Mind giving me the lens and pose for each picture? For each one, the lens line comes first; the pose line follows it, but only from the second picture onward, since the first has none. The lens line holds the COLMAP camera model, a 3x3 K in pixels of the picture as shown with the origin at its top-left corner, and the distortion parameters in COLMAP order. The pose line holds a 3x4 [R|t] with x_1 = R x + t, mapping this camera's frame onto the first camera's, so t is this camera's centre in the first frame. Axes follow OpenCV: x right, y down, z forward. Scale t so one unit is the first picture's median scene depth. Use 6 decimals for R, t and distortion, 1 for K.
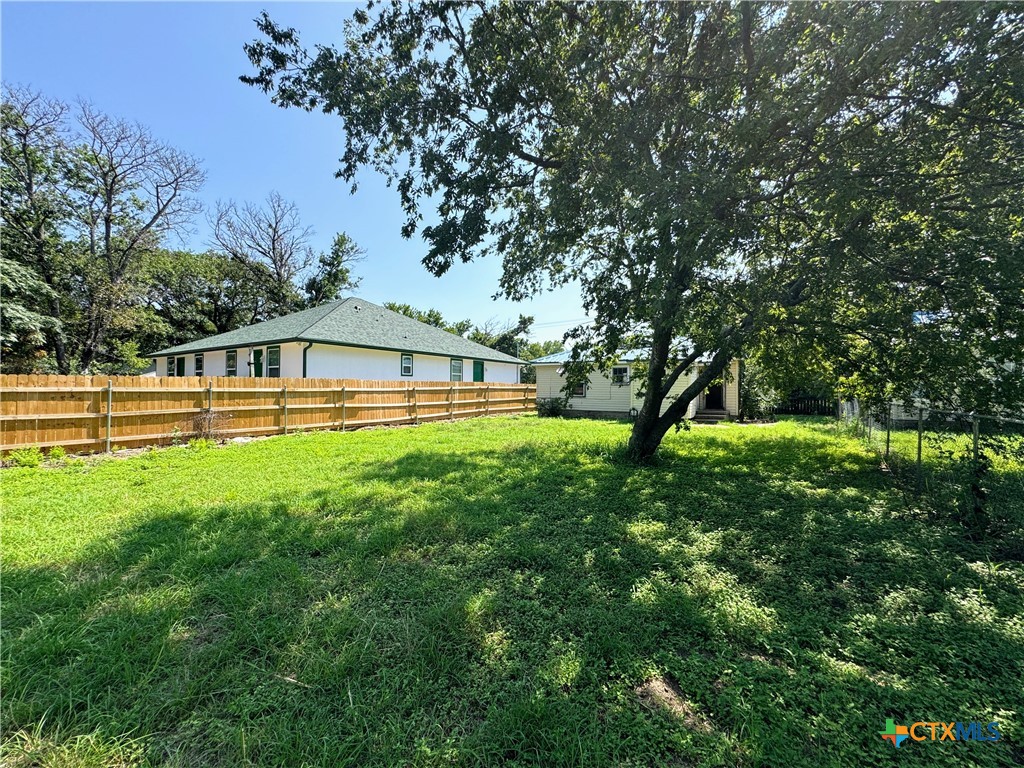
lens RADIAL K [[410.2, 0, 512.4], [0, 410.2, 385.9], [0, 0, 1]] dist [-0.002849, -0.000320]
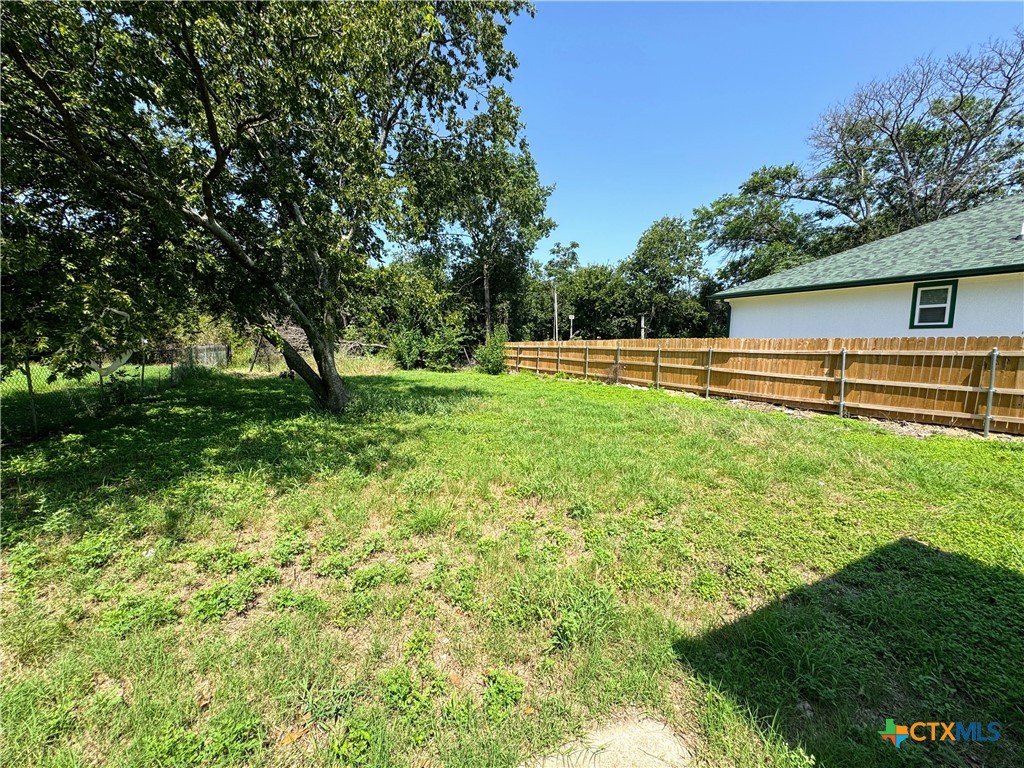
lens RADIAL K [[410.2, 0, 509.8], [0, 410.2, 385.3], [0, 0, 1]] dist [-0.002849, -0.000320]
pose [[-0.483305, 0.064947, -0.873040, 0.477896], [-0.025141, 0.995803, 0.087998, 0.014916], [0.875091, 0.064479, -0.479644, 0.906763]]
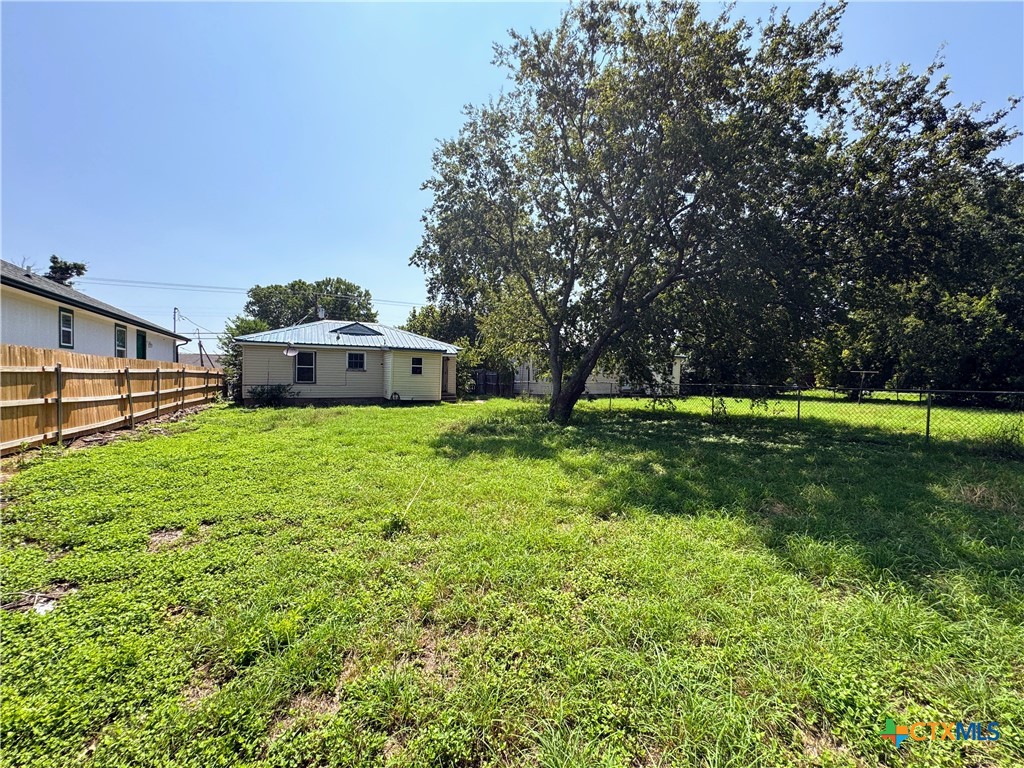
lens RADIAL K [[410.2, 0, 514.8], [0, 410.2, 381.8], [0, 0, 1]] dist [-0.002849, -0.000320]
pose [[0.506910, -0.004833, 0.861985, -0.489922], [-0.011670, 0.999854, 0.012469, 0.009336], [-0.861920, -0.016380, 0.506780, 0.199496]]
